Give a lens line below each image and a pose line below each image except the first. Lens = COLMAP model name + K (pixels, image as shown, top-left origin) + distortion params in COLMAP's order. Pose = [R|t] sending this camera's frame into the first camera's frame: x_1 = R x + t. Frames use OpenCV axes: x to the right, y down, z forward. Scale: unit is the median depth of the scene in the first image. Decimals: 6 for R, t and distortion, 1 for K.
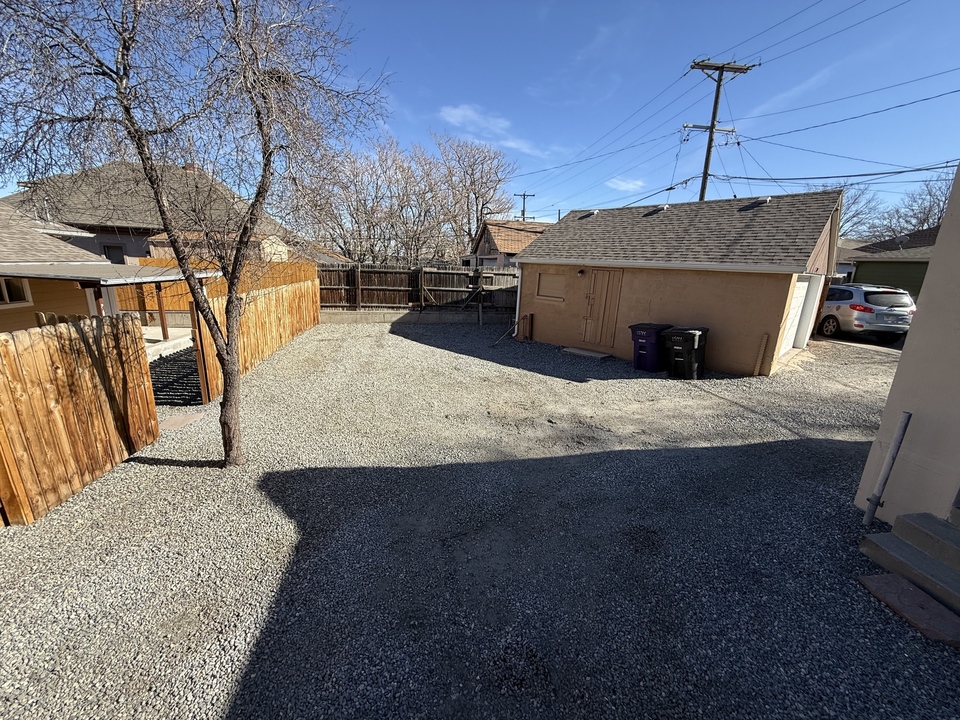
lens RADIAL K [[383.2, 0, 485.6], [0, 383.2, 357.4], [0, 0, 1]] dist [-0.002995, 0.001911]
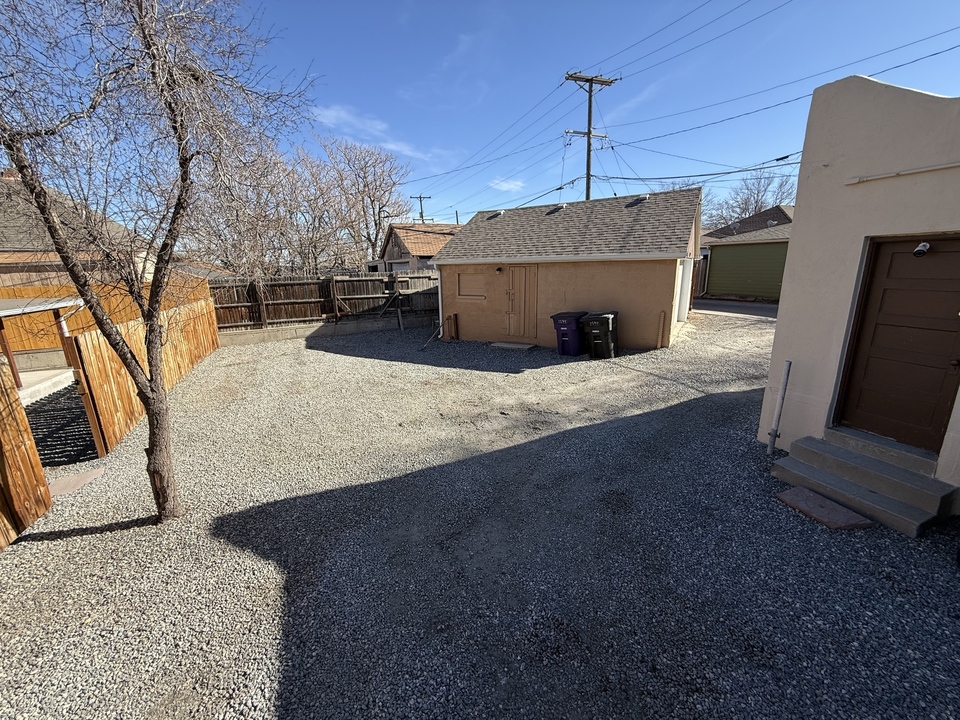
lens RADIAL K [[383.2, 0, 475.7], [0, 383.2, 357.6], [0, 0, 1]] dist [-0.002995, 0.001911]
pose [[0.966407, -0.120221, 0.227167, -0.121122], [0.121000, 0.992596, 0.010547, -0.004127], [-0.226754, 0.017294, 0.973799, -0.005681]]
